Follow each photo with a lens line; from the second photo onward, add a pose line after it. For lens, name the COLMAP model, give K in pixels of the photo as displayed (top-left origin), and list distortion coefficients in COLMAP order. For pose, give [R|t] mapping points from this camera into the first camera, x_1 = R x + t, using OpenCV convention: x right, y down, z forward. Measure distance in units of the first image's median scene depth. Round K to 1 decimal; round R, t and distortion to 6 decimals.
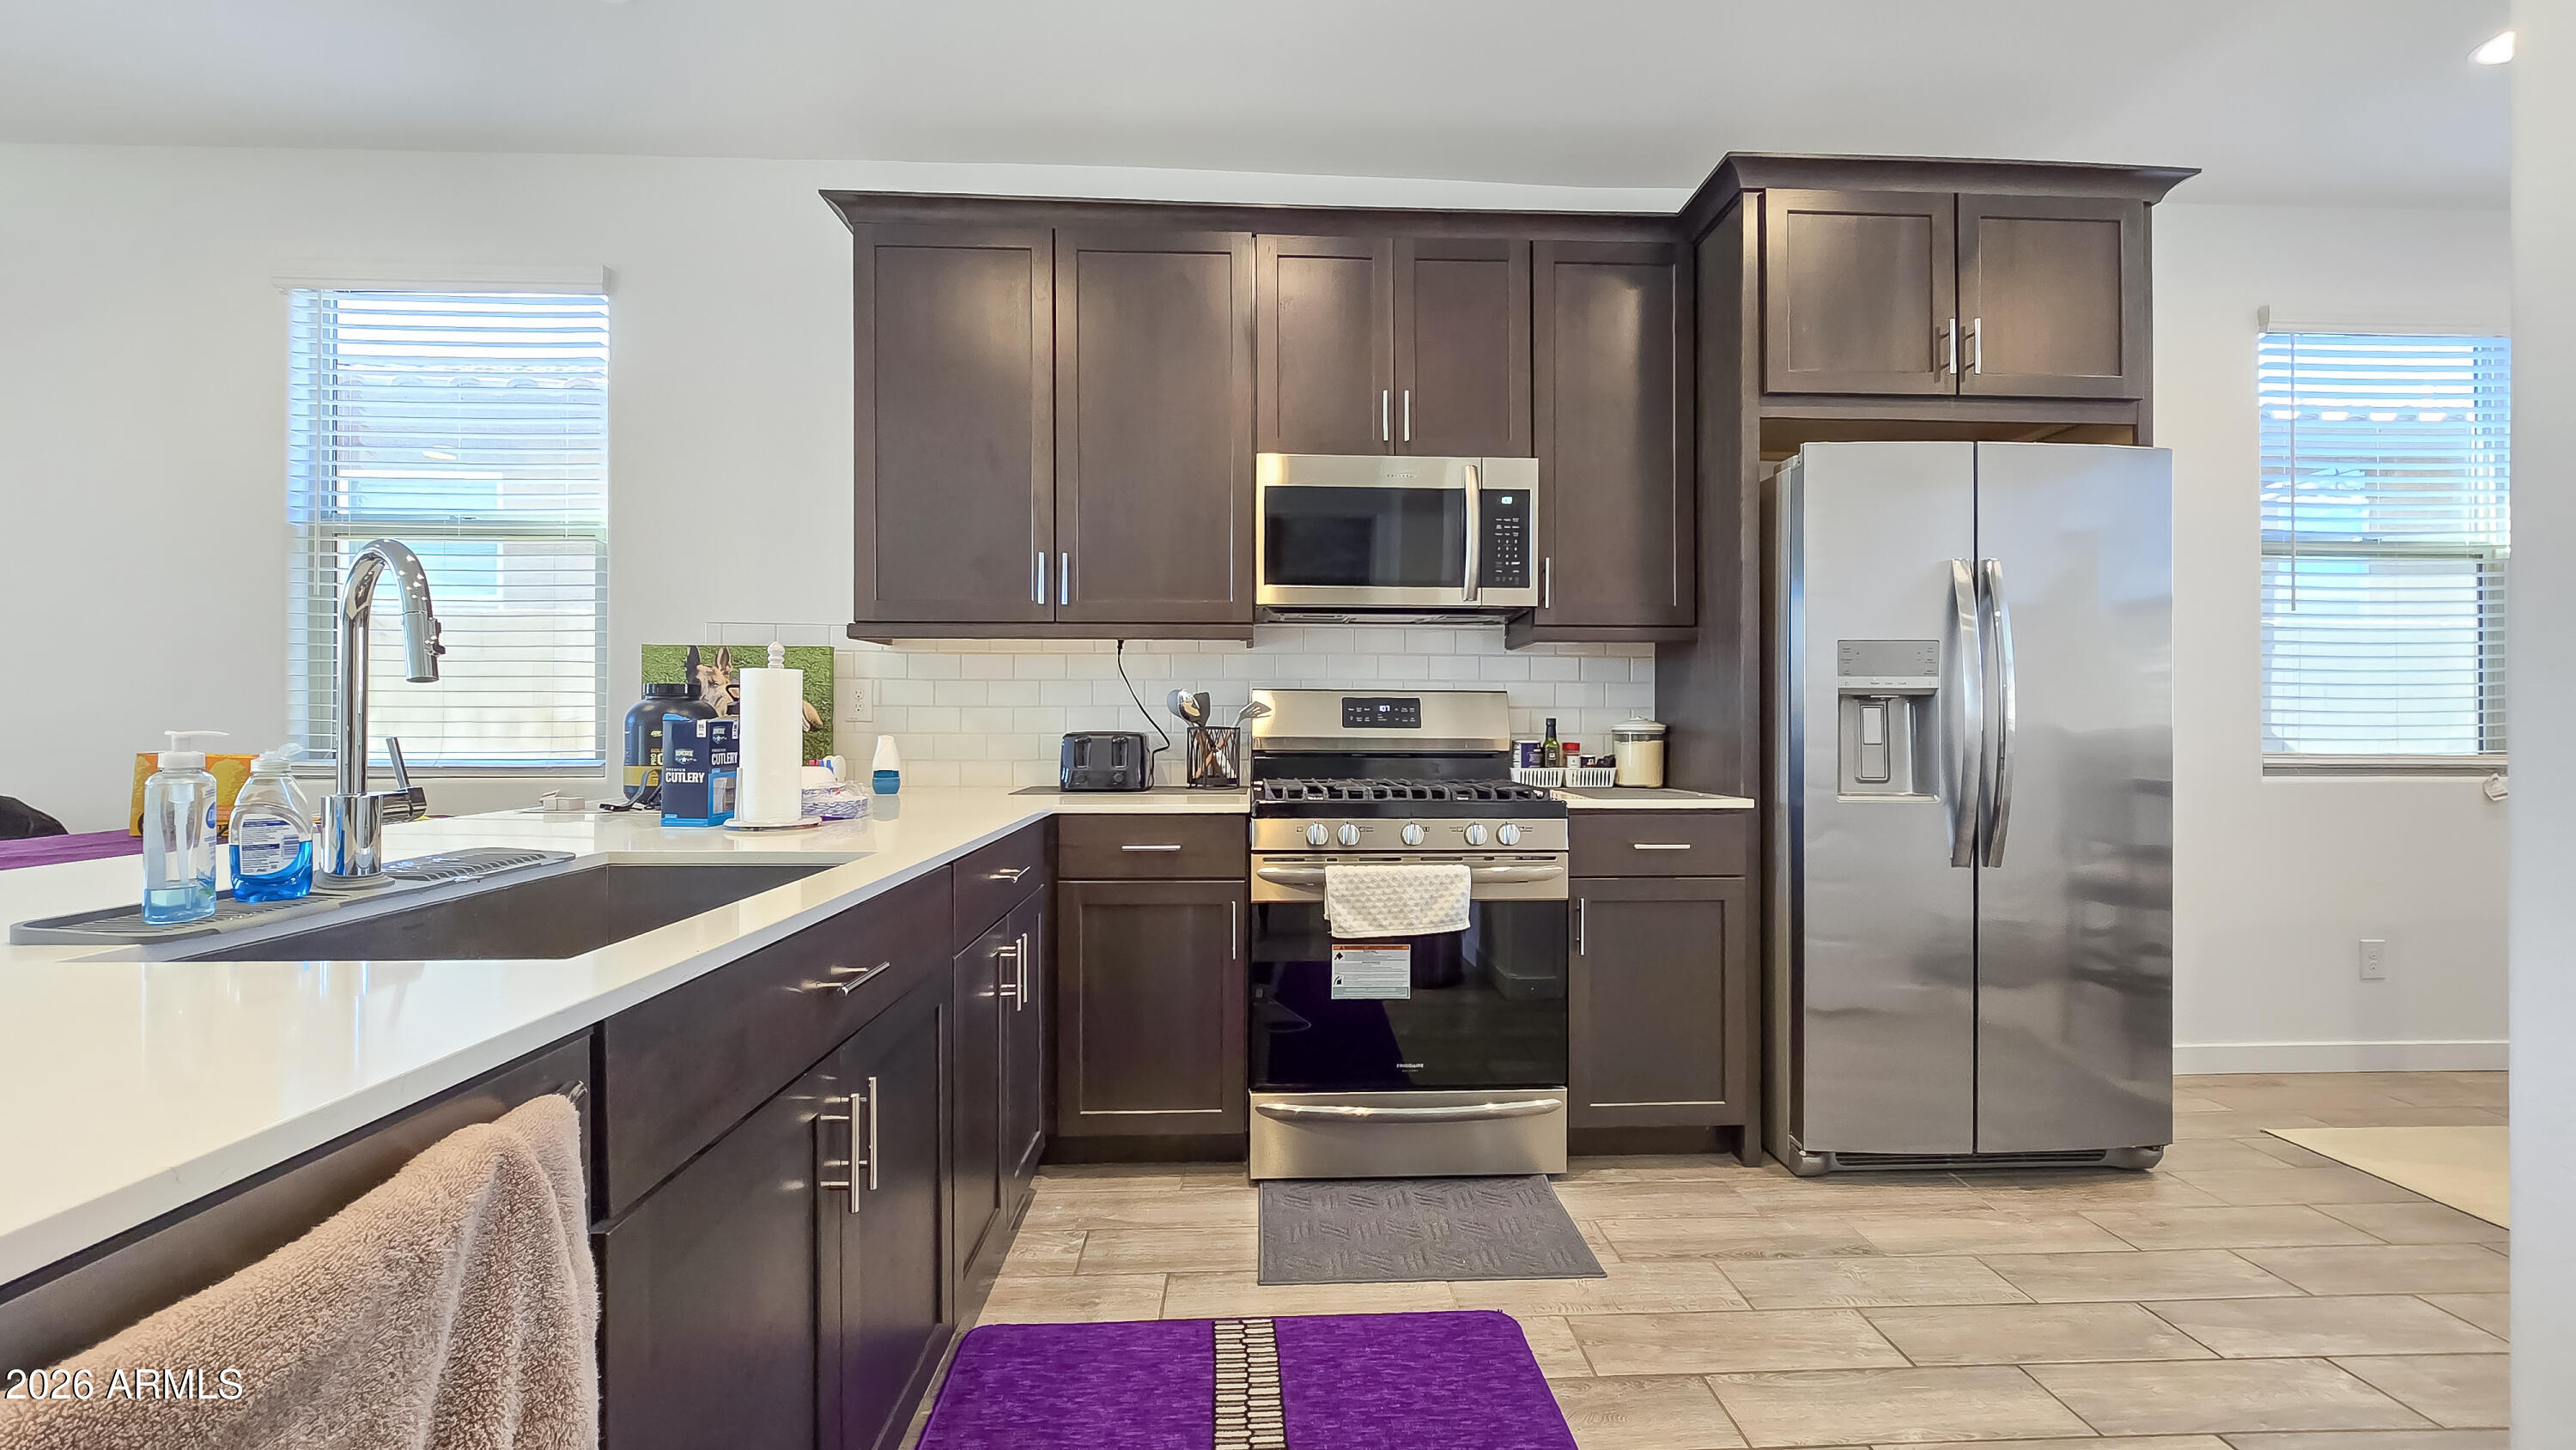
lens RADIAL K [[1065.1, 0, 1289.3], [0, 1065.1, 712.1], [0, 0, 1]] dist [-0.000621, -0.001170]
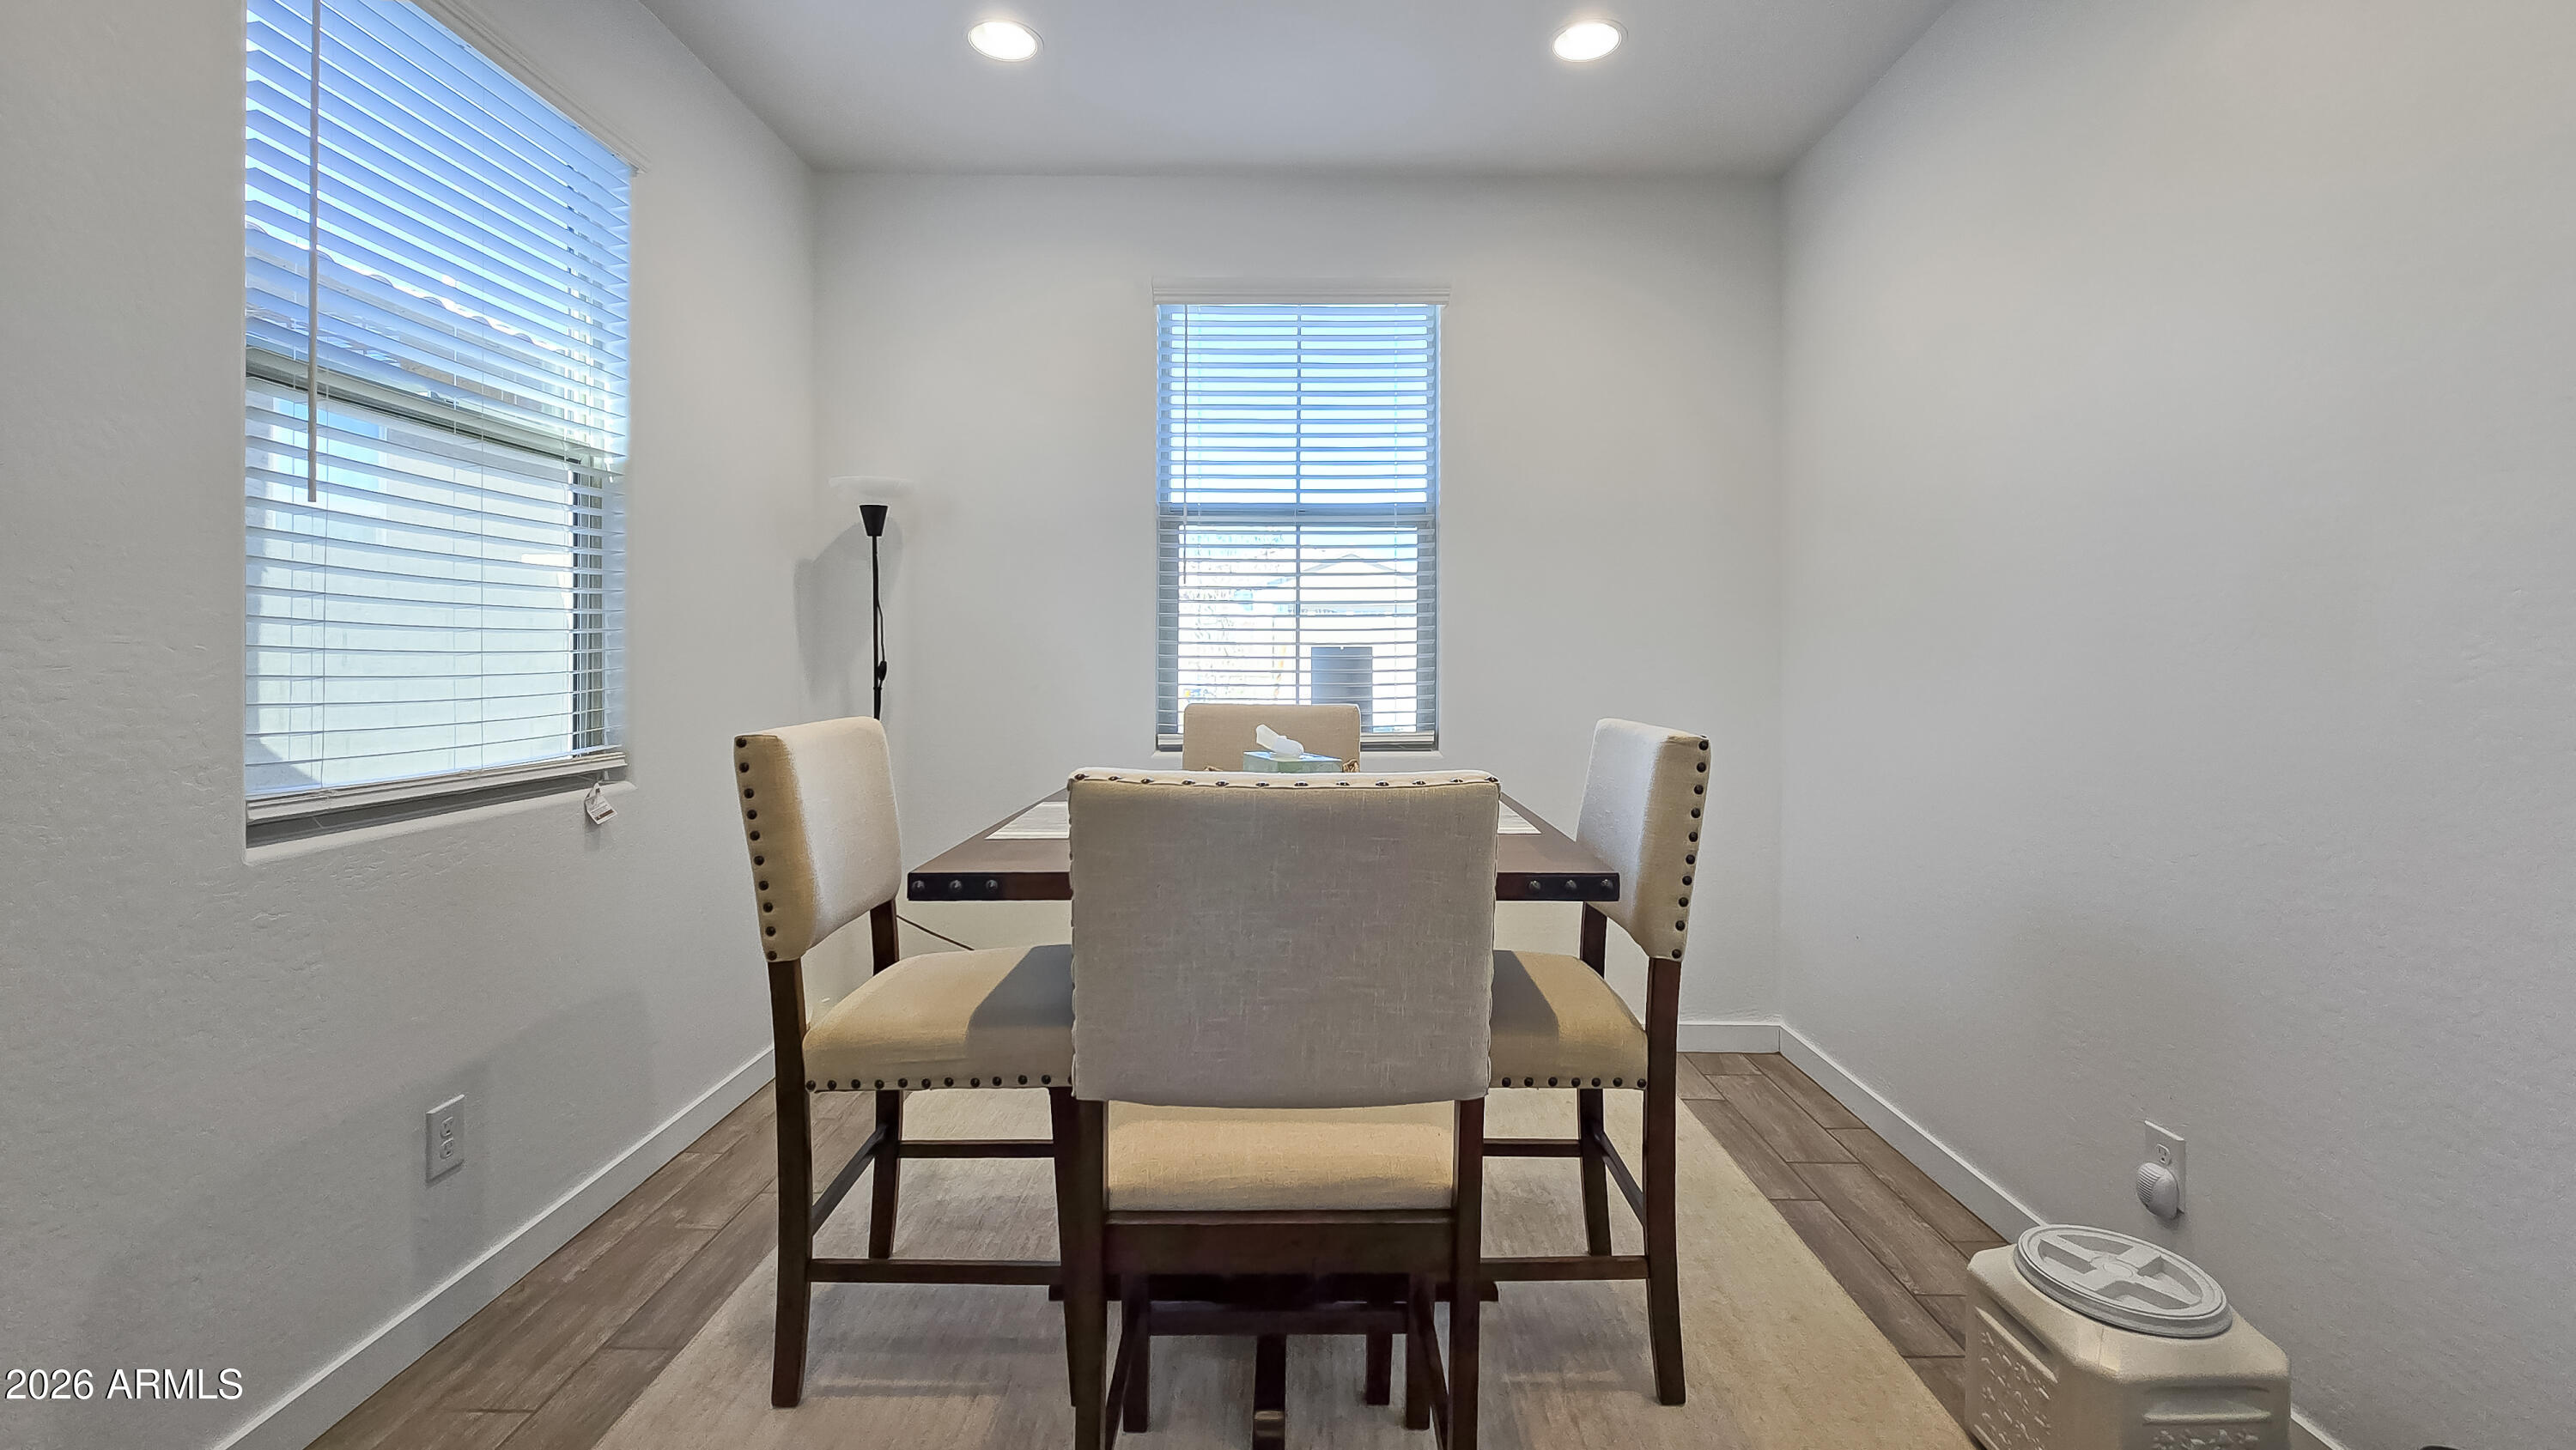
lens RADIAL K [[1065.1, 0, 1296.4], [0, 1065.1, 665.8], [0, 0, 1]] dist [-0.000621, -0.001170]
pose [[0.054219, -0.011397, 0.998464, 0.564268], [-0.015476, 0.999805, 0.012253, -0.038623], [-0.998409, -0.016116, 0.054032, 0.611921]]
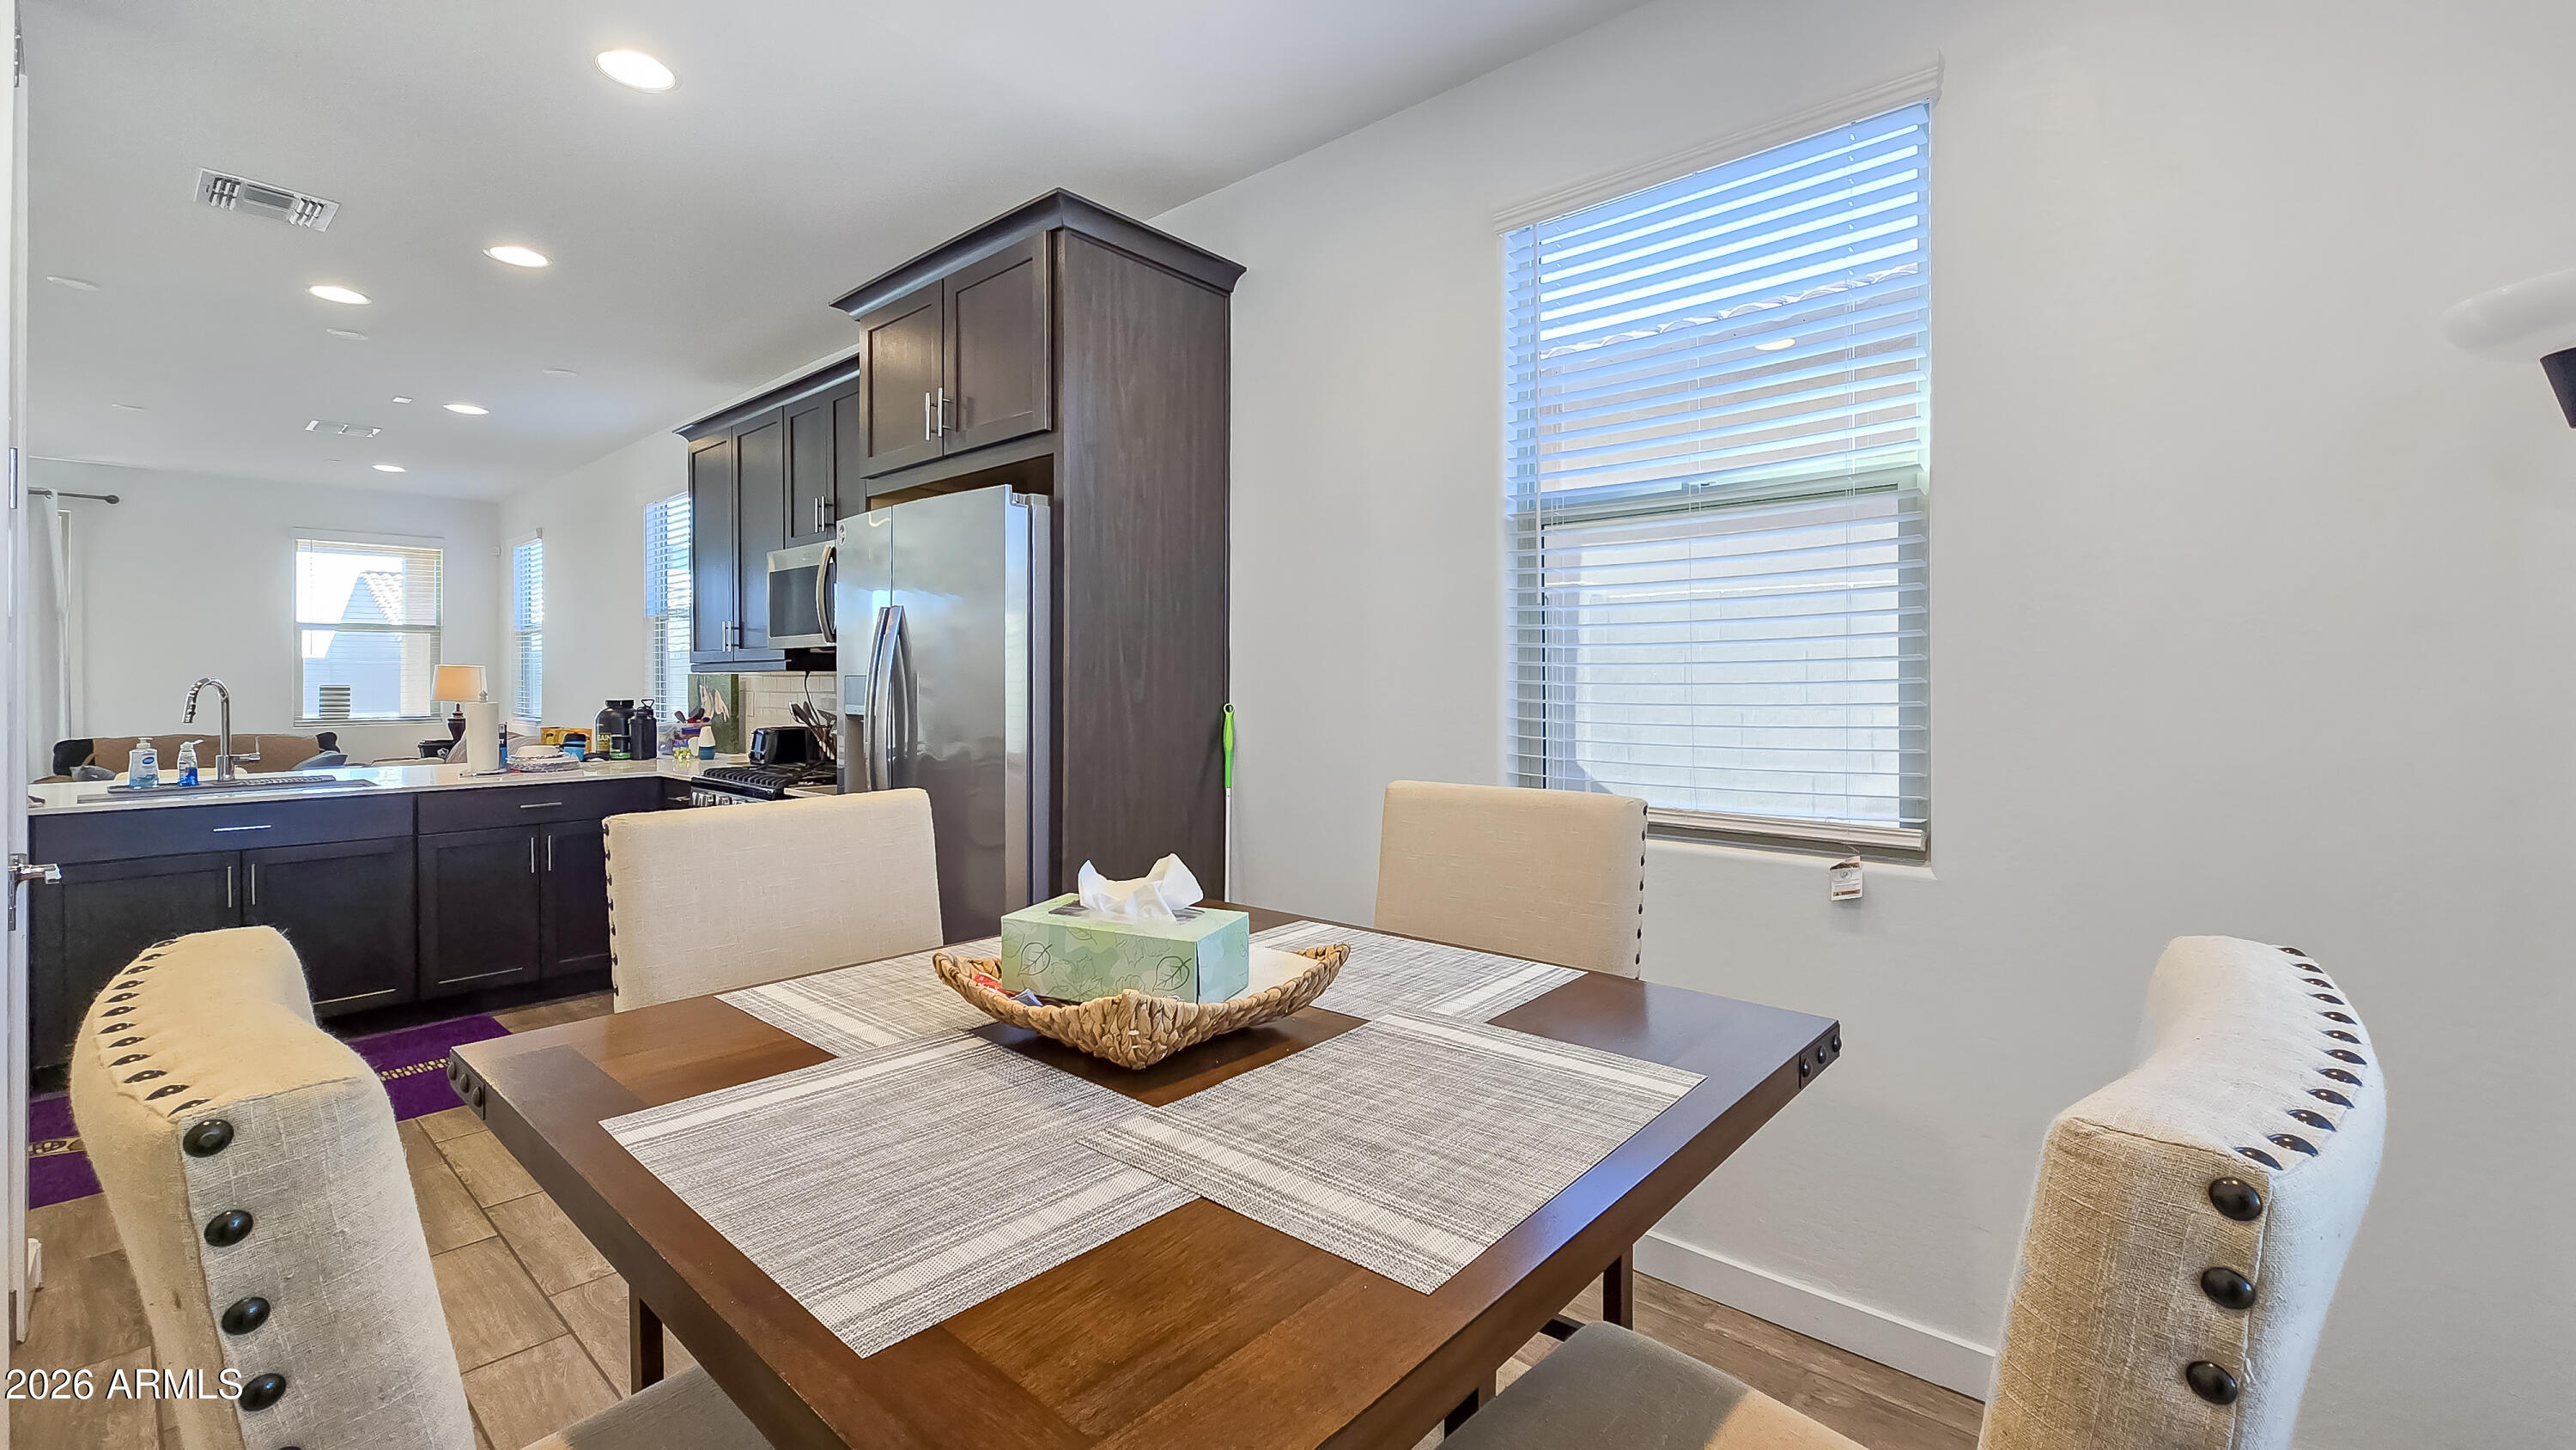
lens RADIAL K [[1065.1, 0, 1289.1], [0, 1065.1, 688.2], [0, 0, 1]] dist [-0.000621, -0.001170]
pose [[0.718325, 0.002167, -0.695704, 1.582189], [0.011476, 0.999822, 0.014963, -0.059012], [0.695613, -0.018732, 0.718173, 0.413993]]
